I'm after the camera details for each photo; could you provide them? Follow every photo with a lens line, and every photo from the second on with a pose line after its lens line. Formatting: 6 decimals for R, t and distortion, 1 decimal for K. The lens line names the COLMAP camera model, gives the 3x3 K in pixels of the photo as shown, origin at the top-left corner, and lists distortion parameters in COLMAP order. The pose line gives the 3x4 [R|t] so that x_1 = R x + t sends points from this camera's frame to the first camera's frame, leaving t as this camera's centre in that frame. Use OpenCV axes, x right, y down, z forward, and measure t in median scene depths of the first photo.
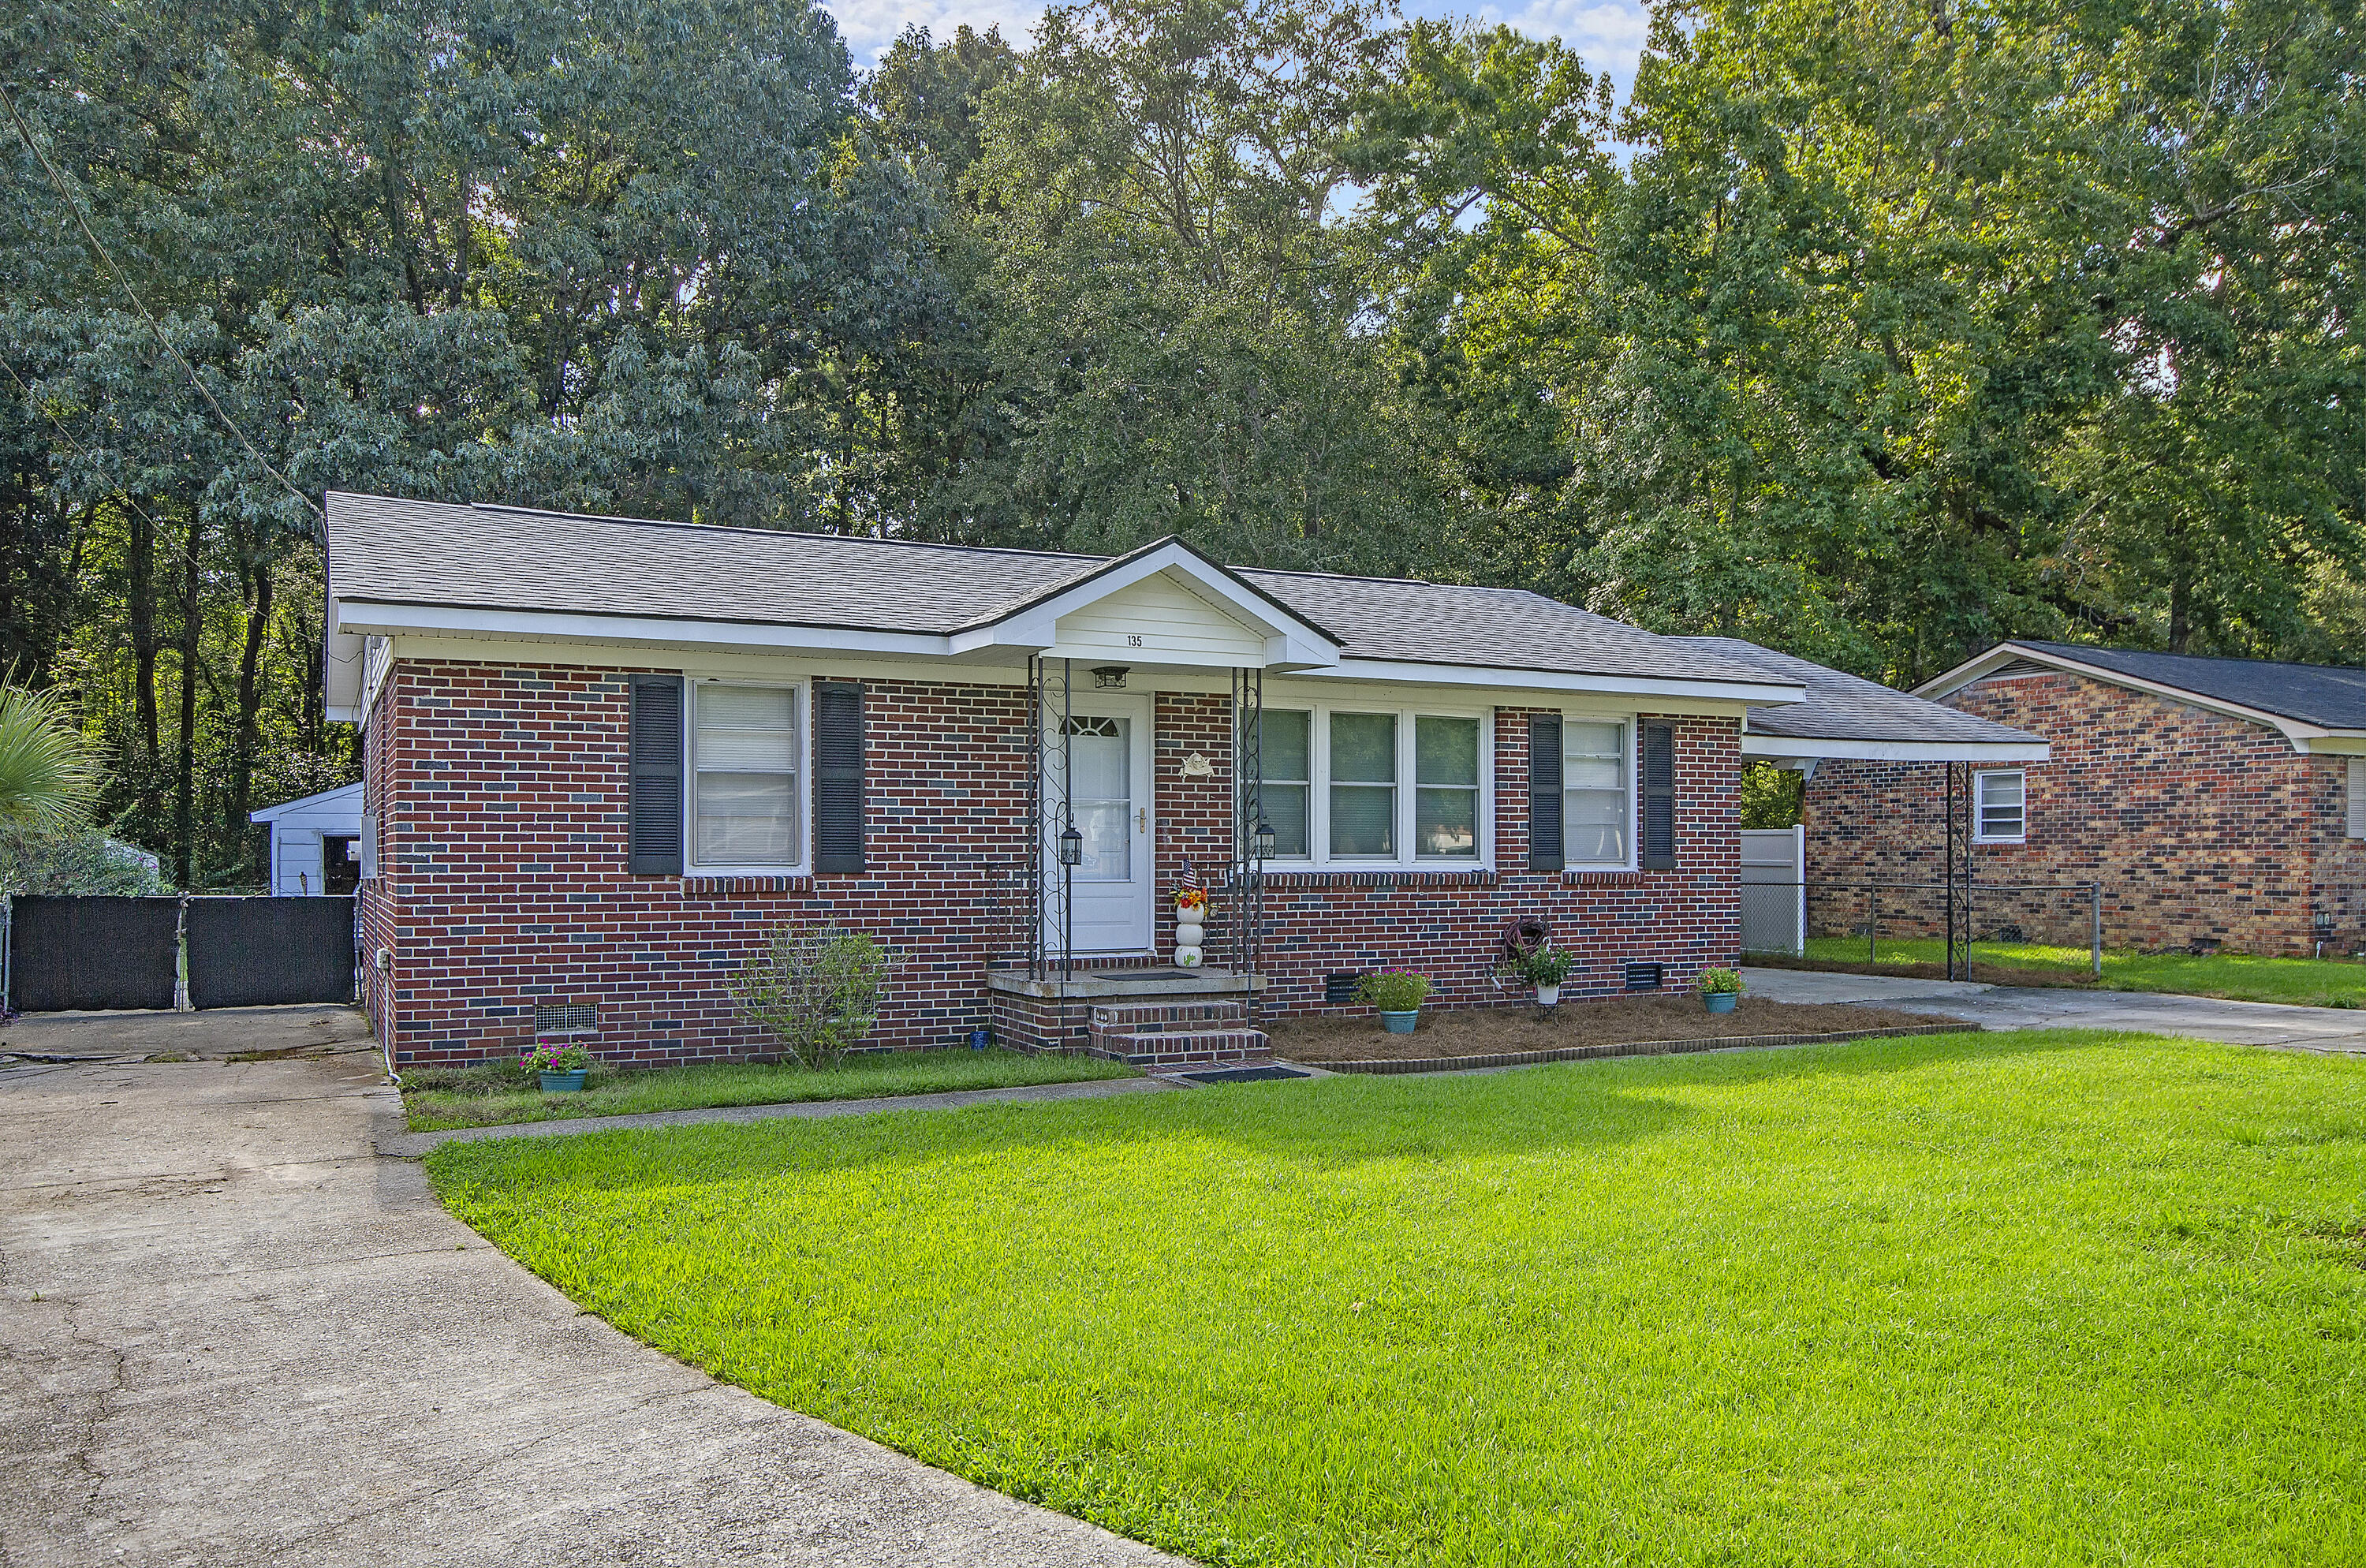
lens RADIAL K [[1756.5, 0, 1183.0], [0, 1756.5, 784.0], [0, 0, 1]] dist [0.003612, 0.000406]
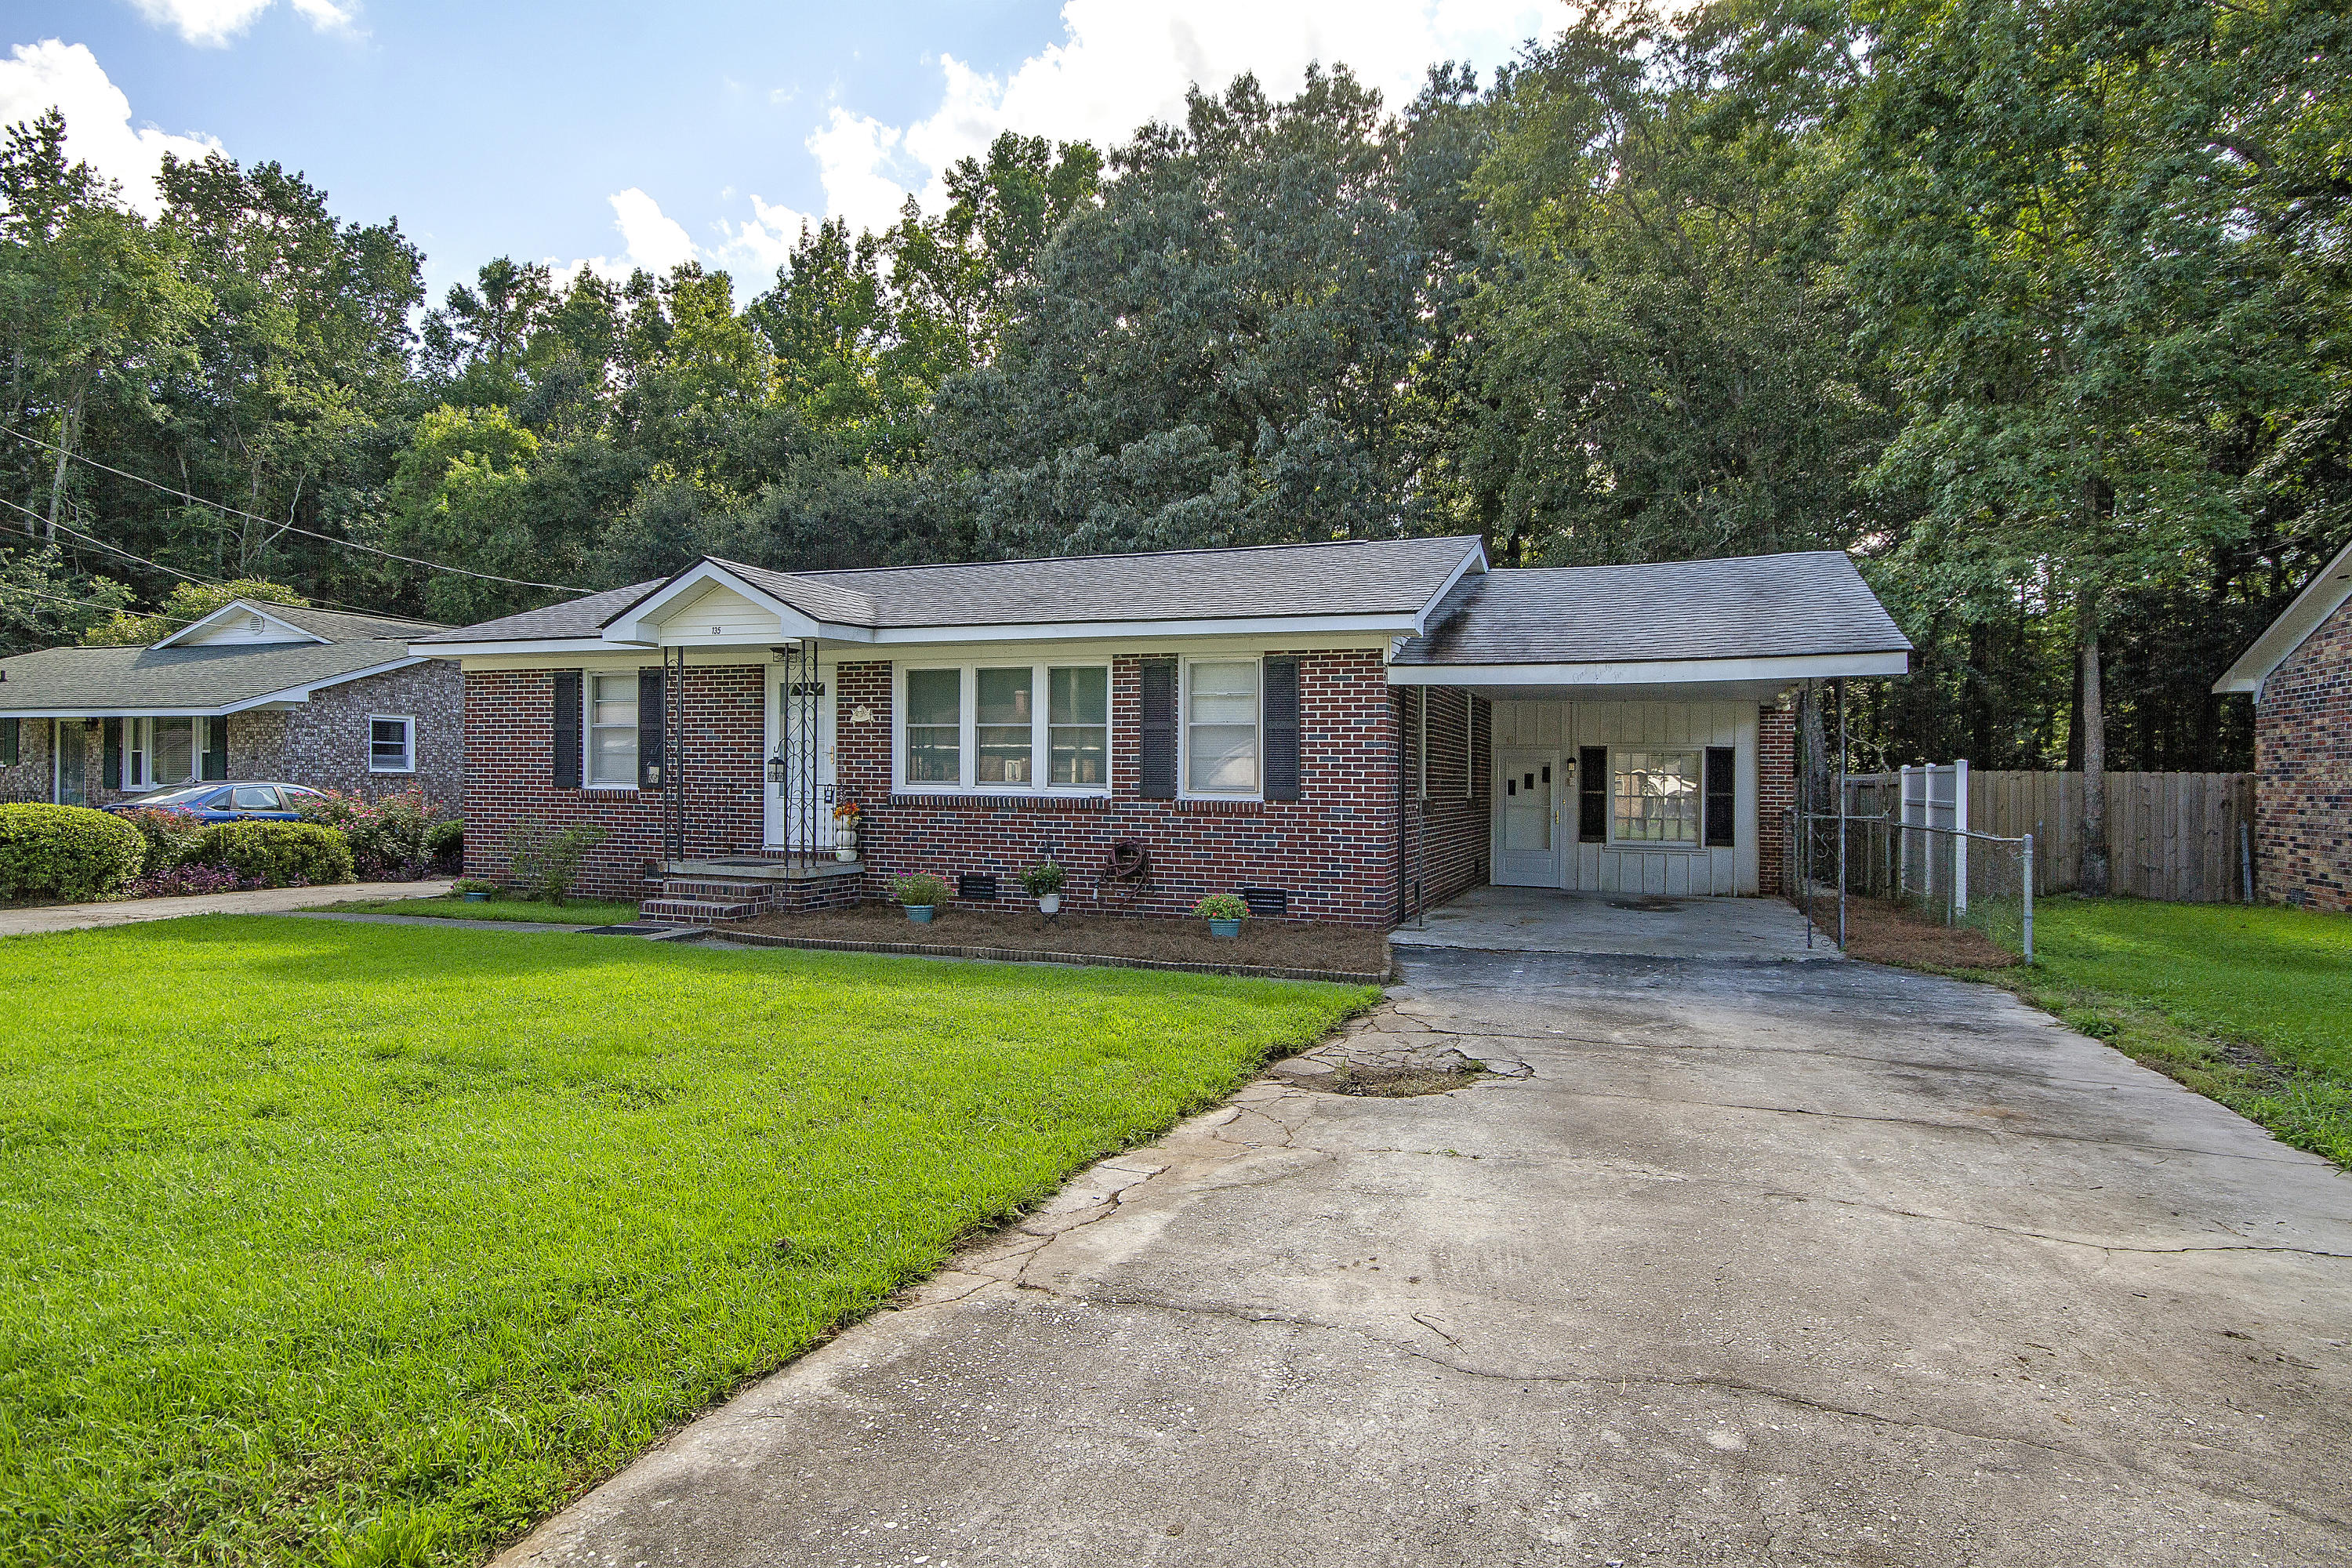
lens RADIAL K [[1356.5, 0, 1176.0], [0, 1356.5, 784.0], [0, 0, 1]] dist [-0.006525, -0.000756]
pose [[0.674765, 0.008999, -0.737978, 0.867084], [0.015909, 0.999516, 0.026734, 0.017334], [0.737862, -0.029780, 0.674295, 0.430797]]
